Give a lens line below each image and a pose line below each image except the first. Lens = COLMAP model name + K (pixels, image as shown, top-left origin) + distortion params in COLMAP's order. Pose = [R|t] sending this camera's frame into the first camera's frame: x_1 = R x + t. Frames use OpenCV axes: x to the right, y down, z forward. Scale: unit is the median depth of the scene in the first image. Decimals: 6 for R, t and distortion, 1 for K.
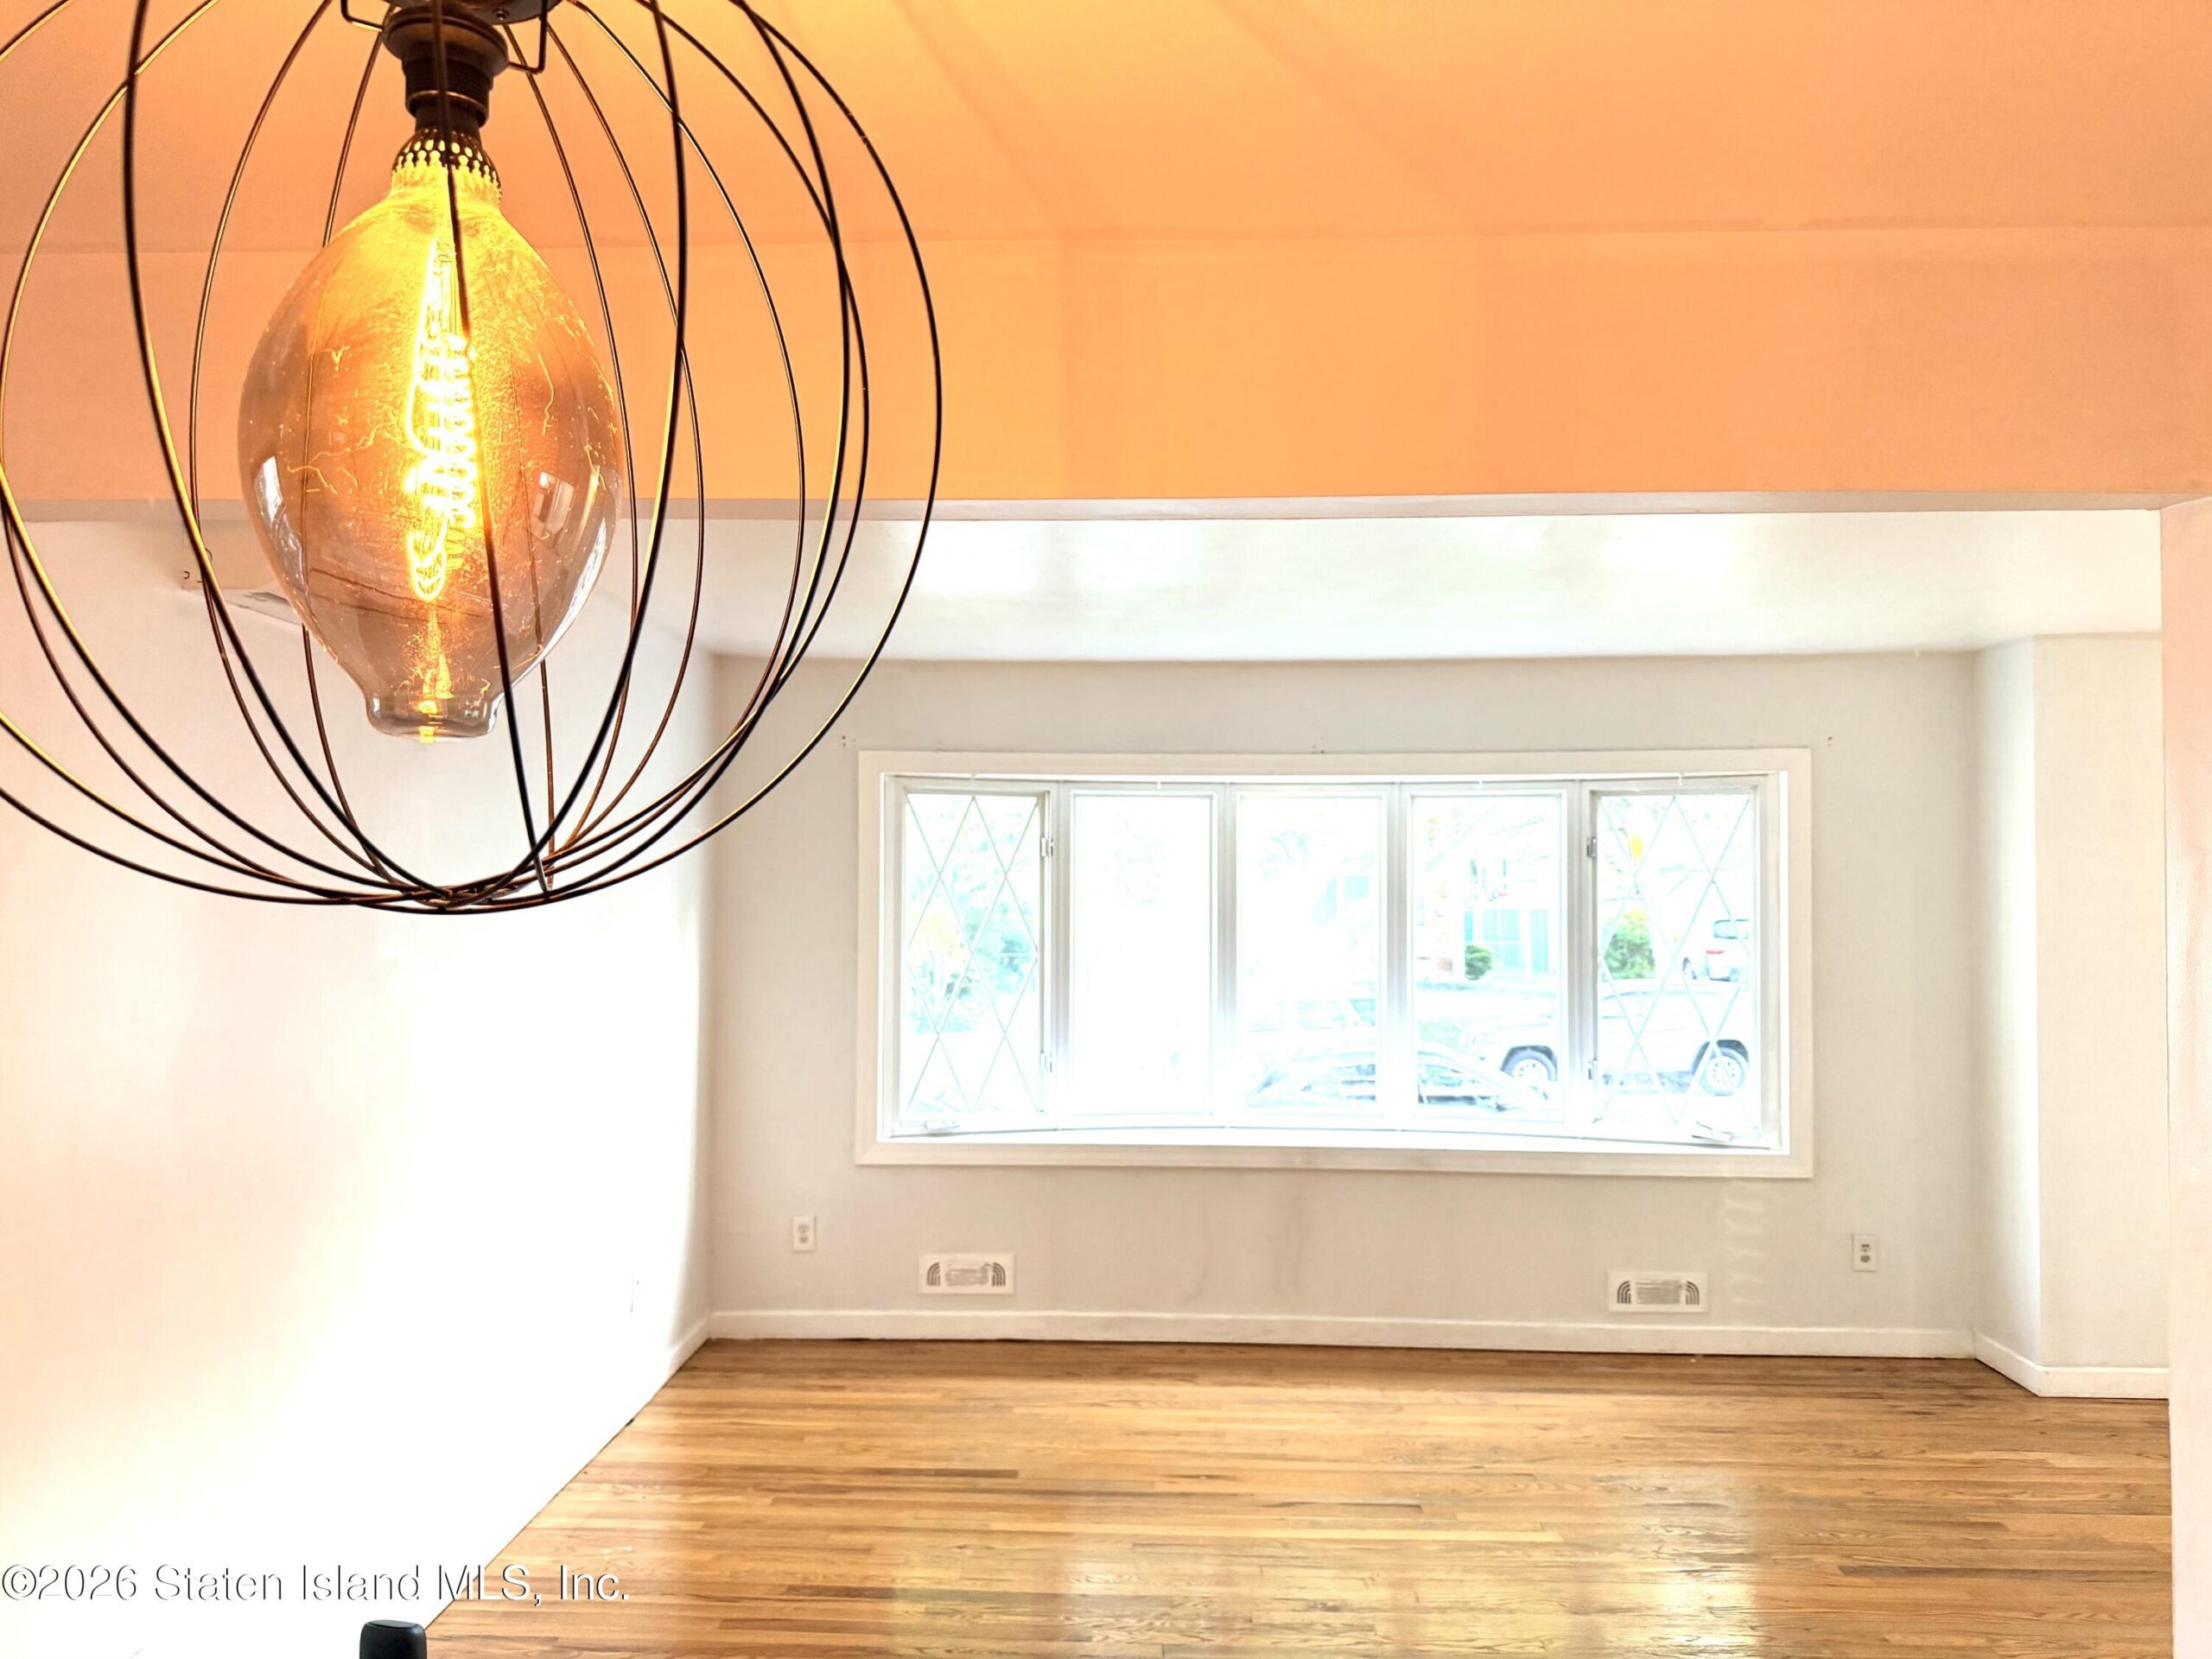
lens RADIAL K [[1570.4, 0, 1078.5], [0, 1570.4, 799.0], [0, 0, 1]] dist [0.078548, -0.152479]
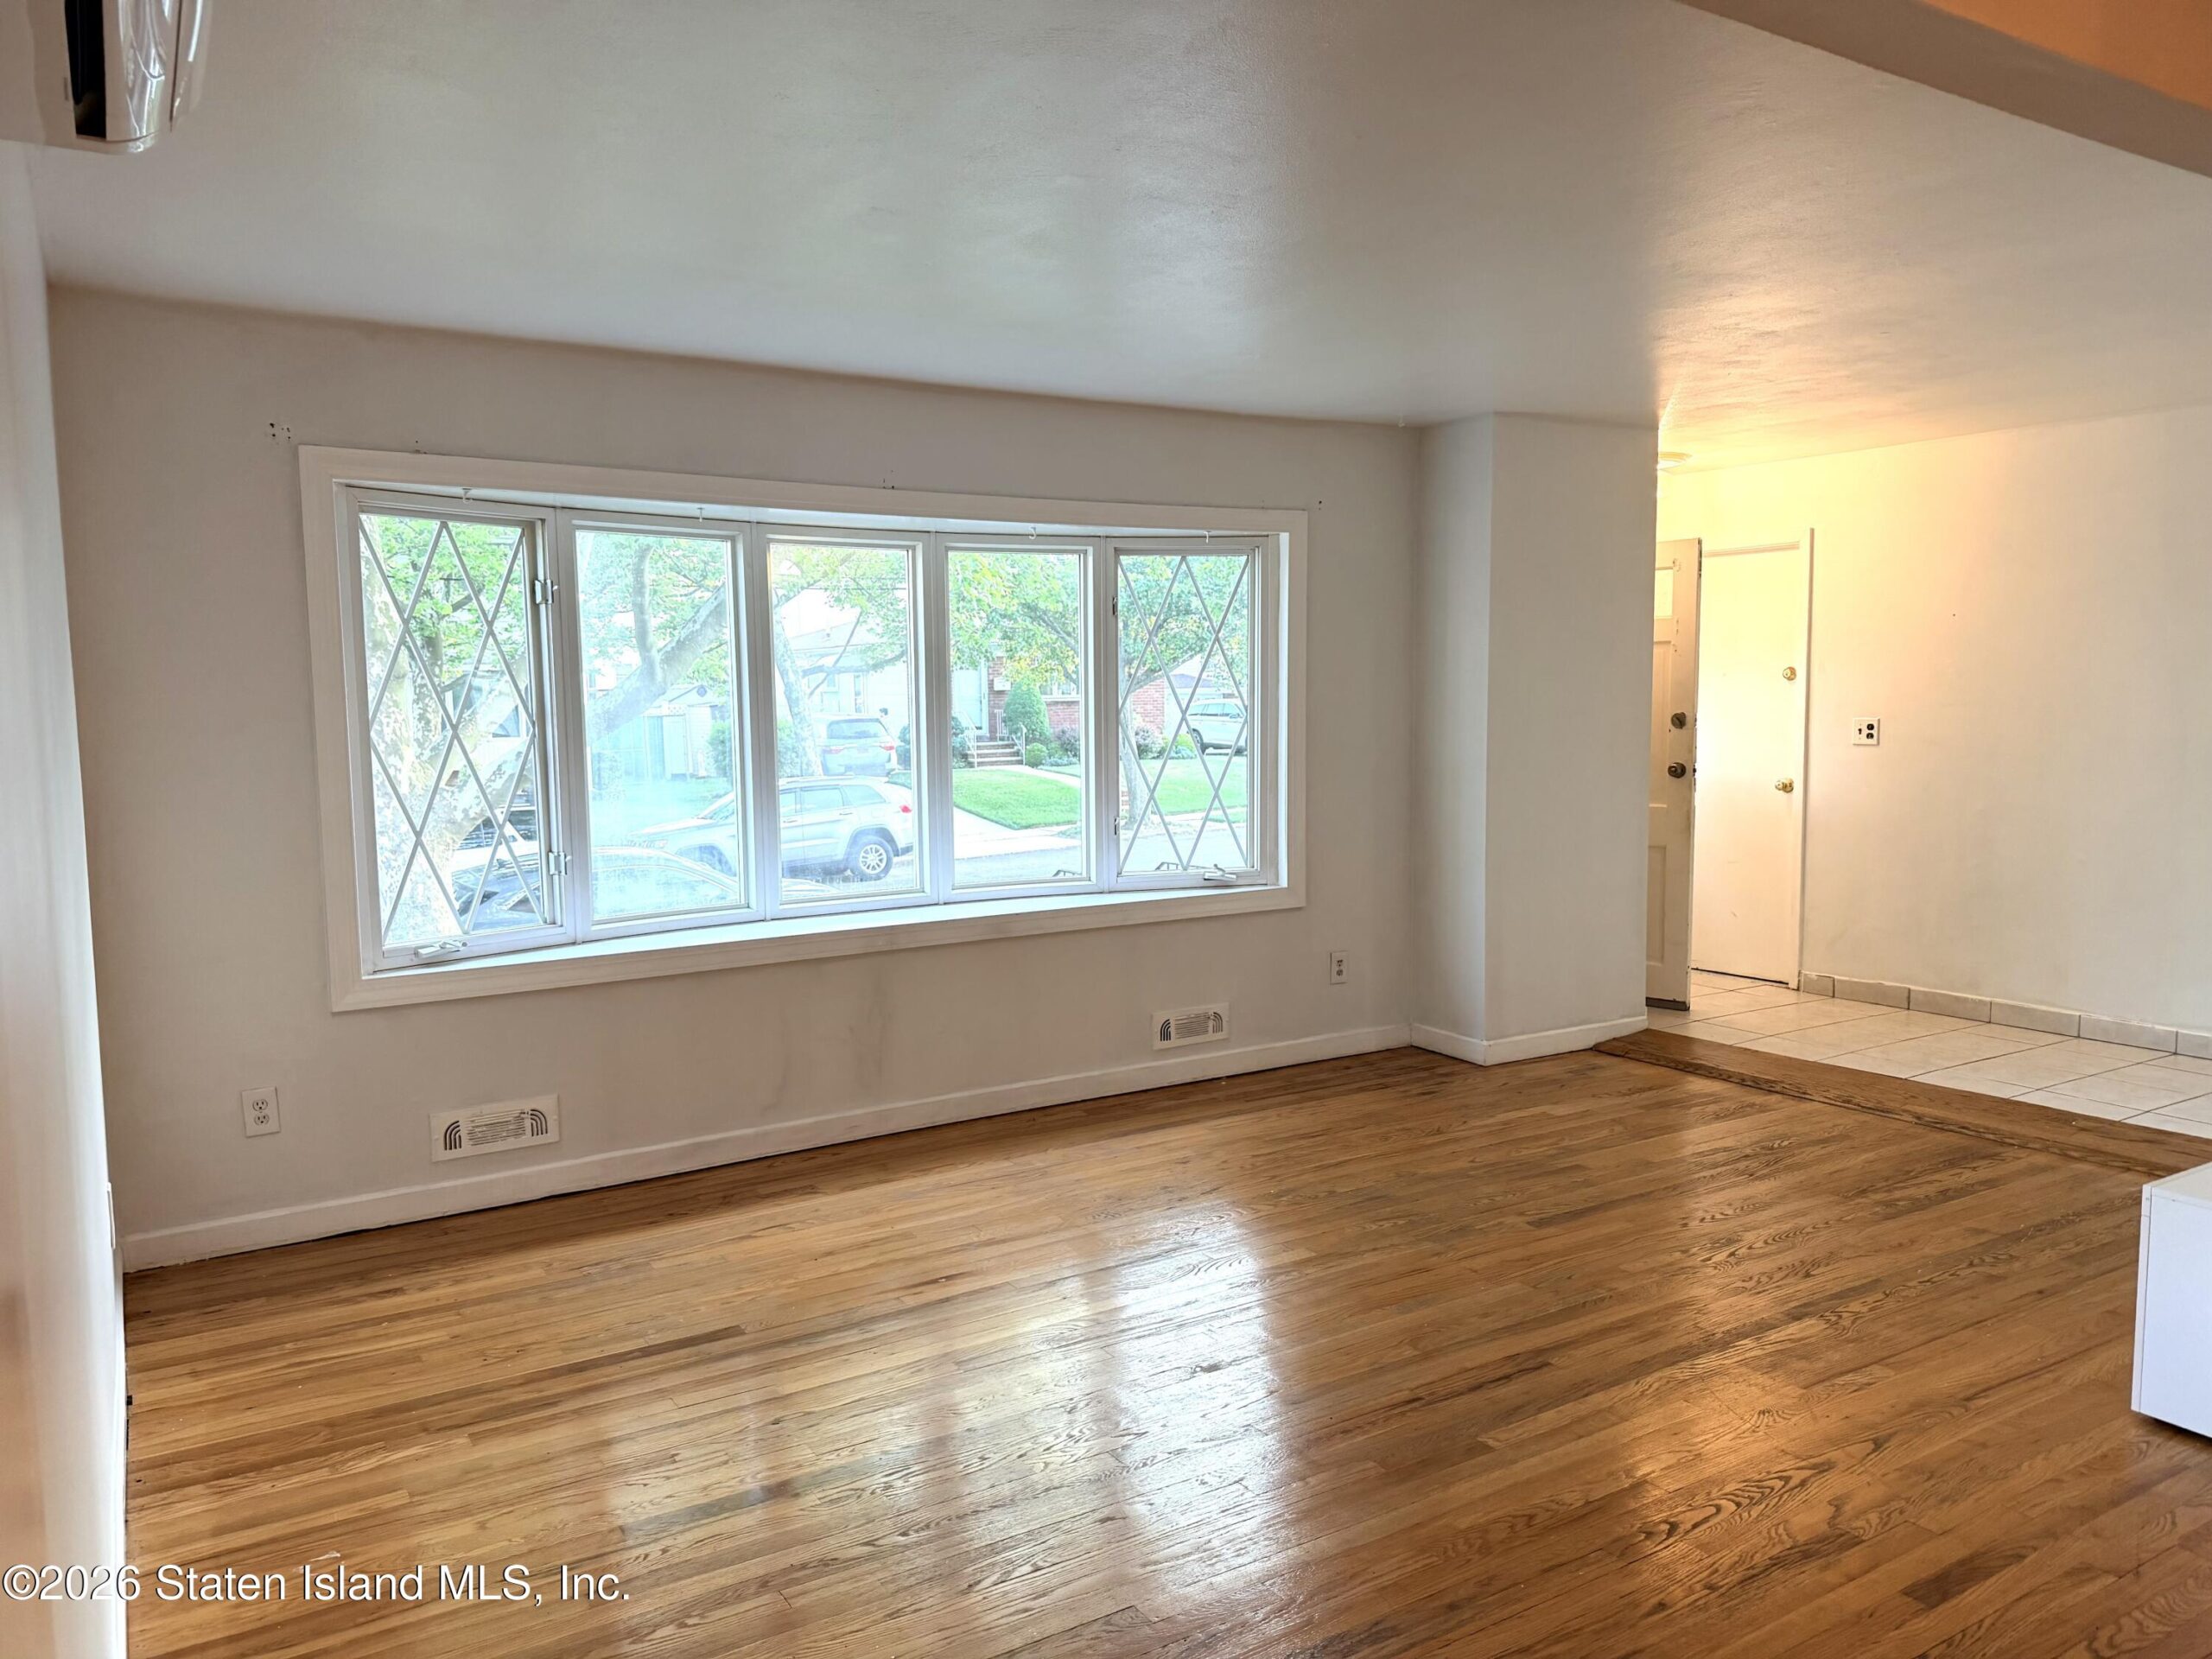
lens RADIAL K [[1569.3, 0, 1098.8], [0, 1569.3, 832.3], [0, 0, 1]] dist [0.006175, -0.009575]
pose [[0.823727, -0.067679, 0.562932, -0.278219], [-0.010021, 0.990957, 0.133802, 0.048567], [-0.566897, -0.115858, 0.815601, 0.215587]]
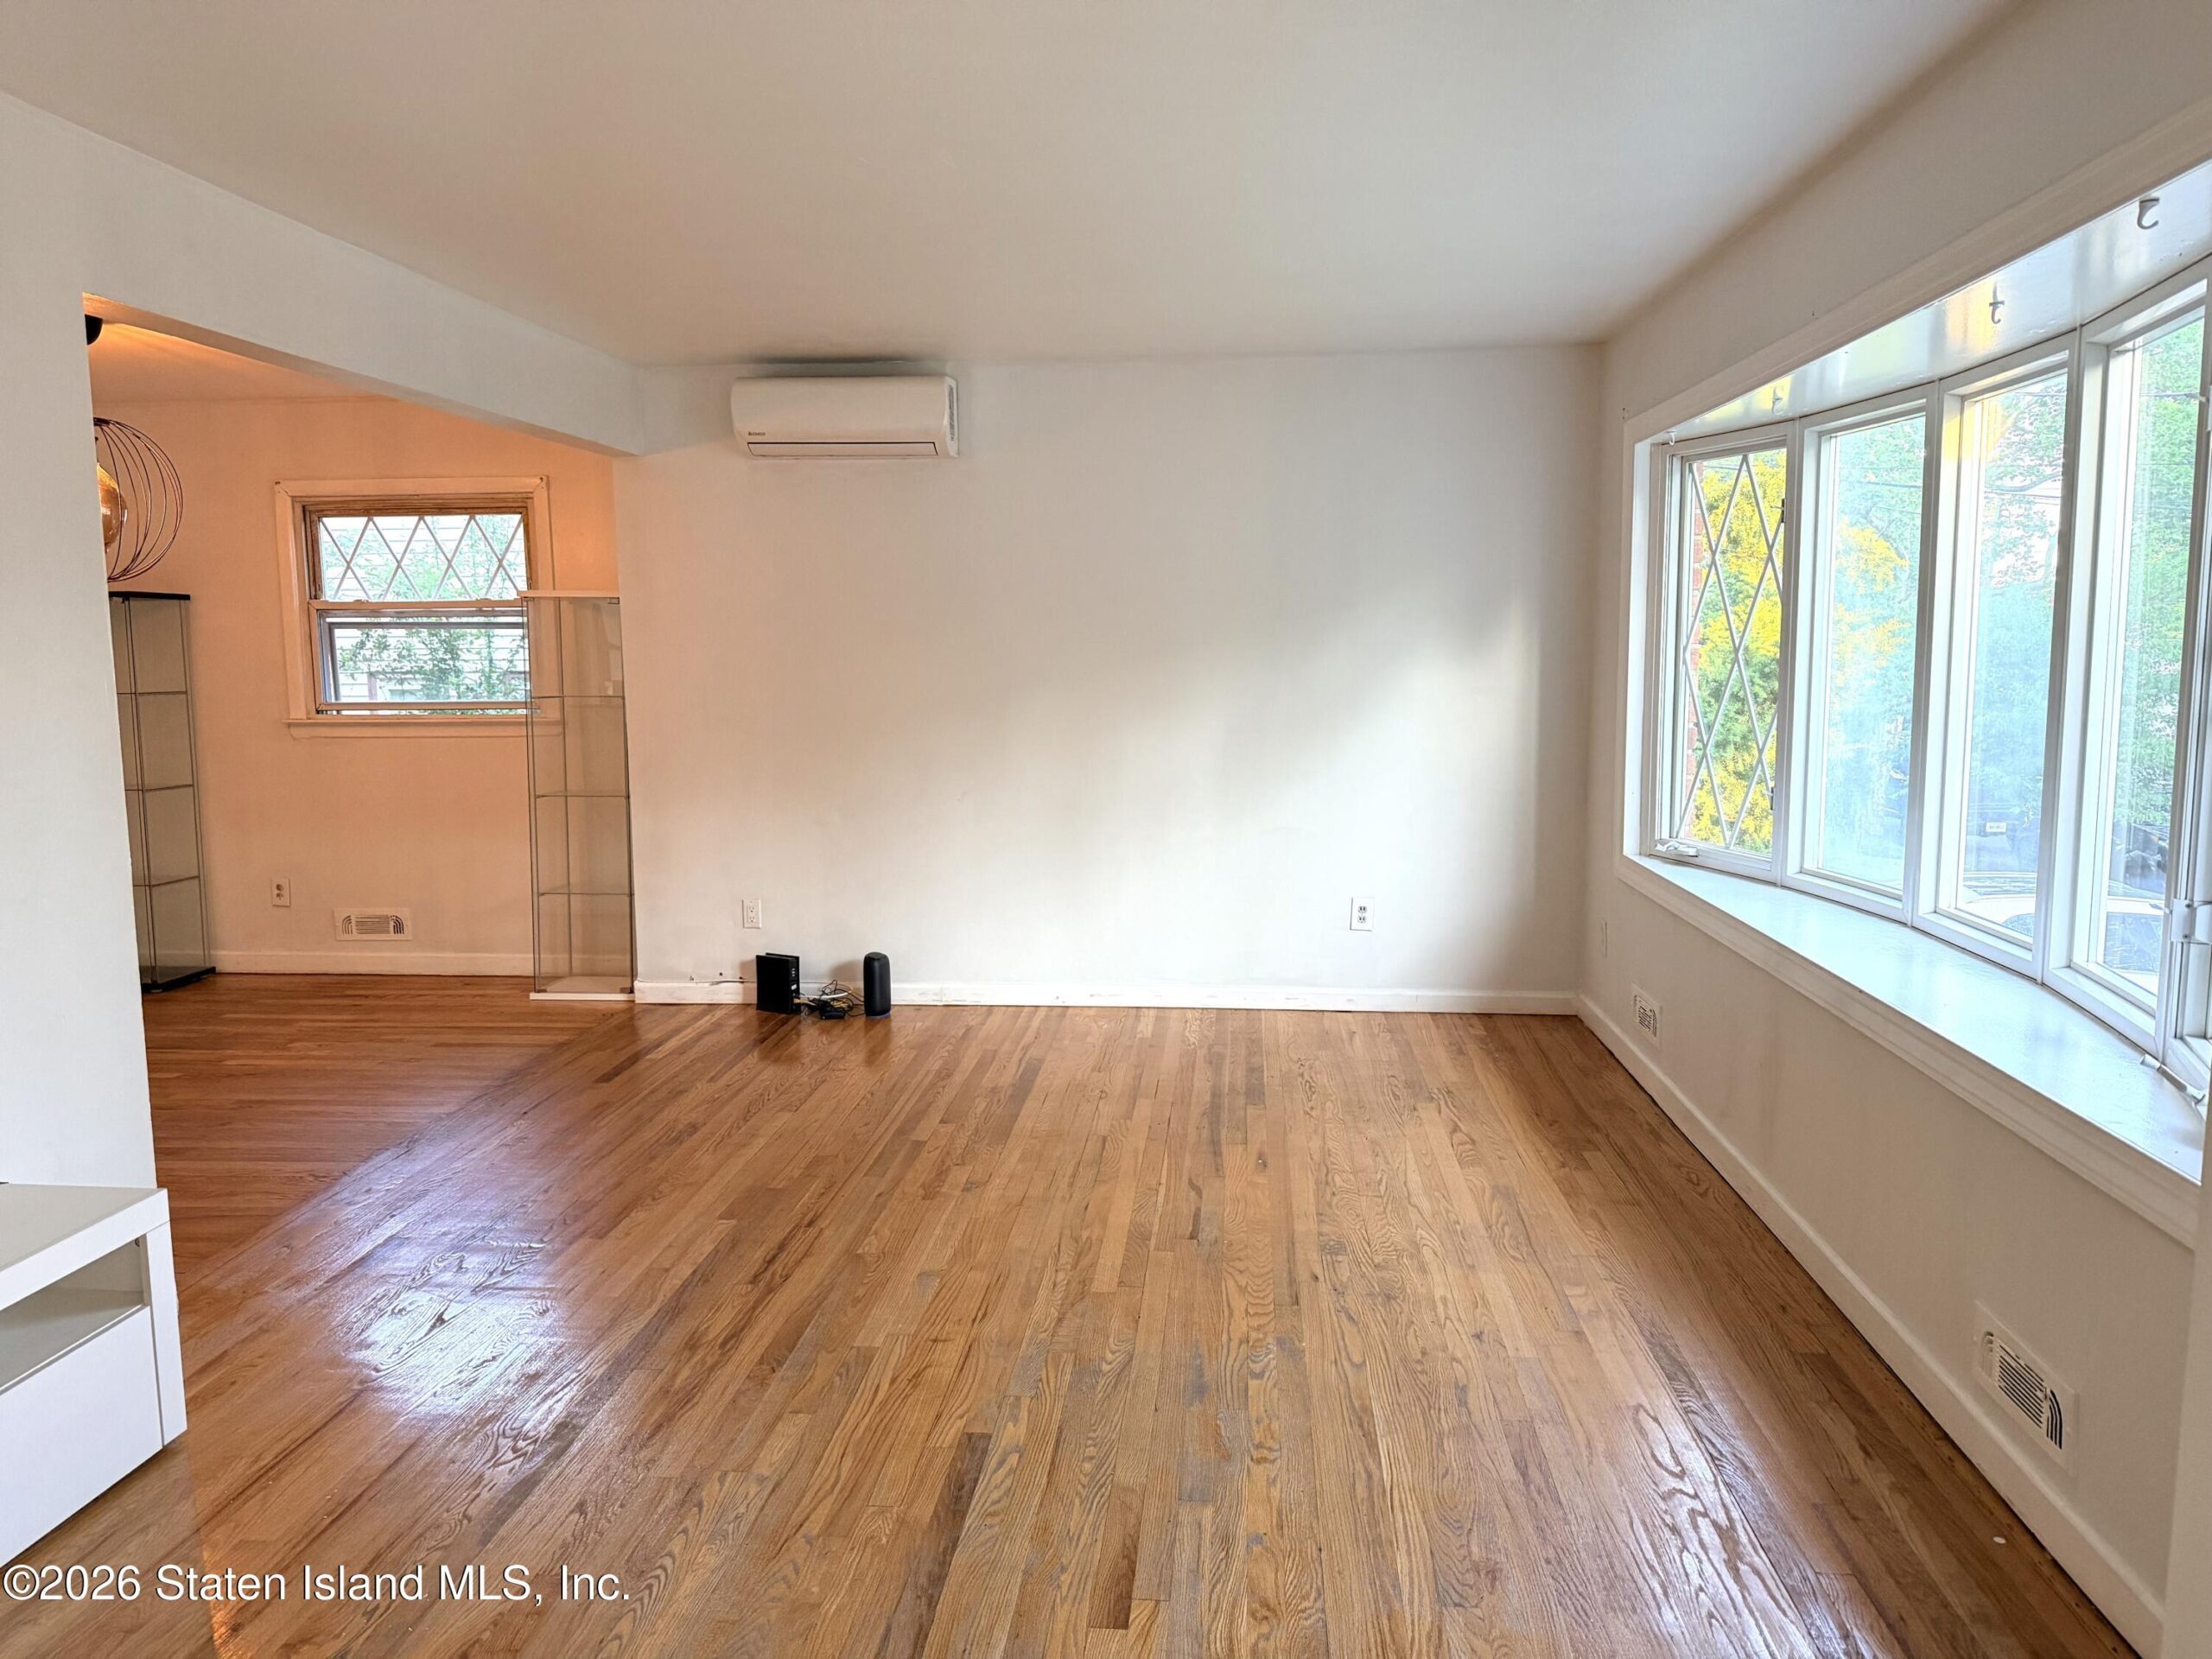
lens RADIAL K [[1570.4, 0, 1078.5], [0, 1570.4, 799.0], [0, 0, 1]] dist [0.078548, -0.152479]
pose [[-0.055196, 0.102853, -0.993164, 0.867535], [0.046028, 0.993885, 0.100370, 0.085733], [0.997414, -0.040173, -0.059592, 0.802543]]
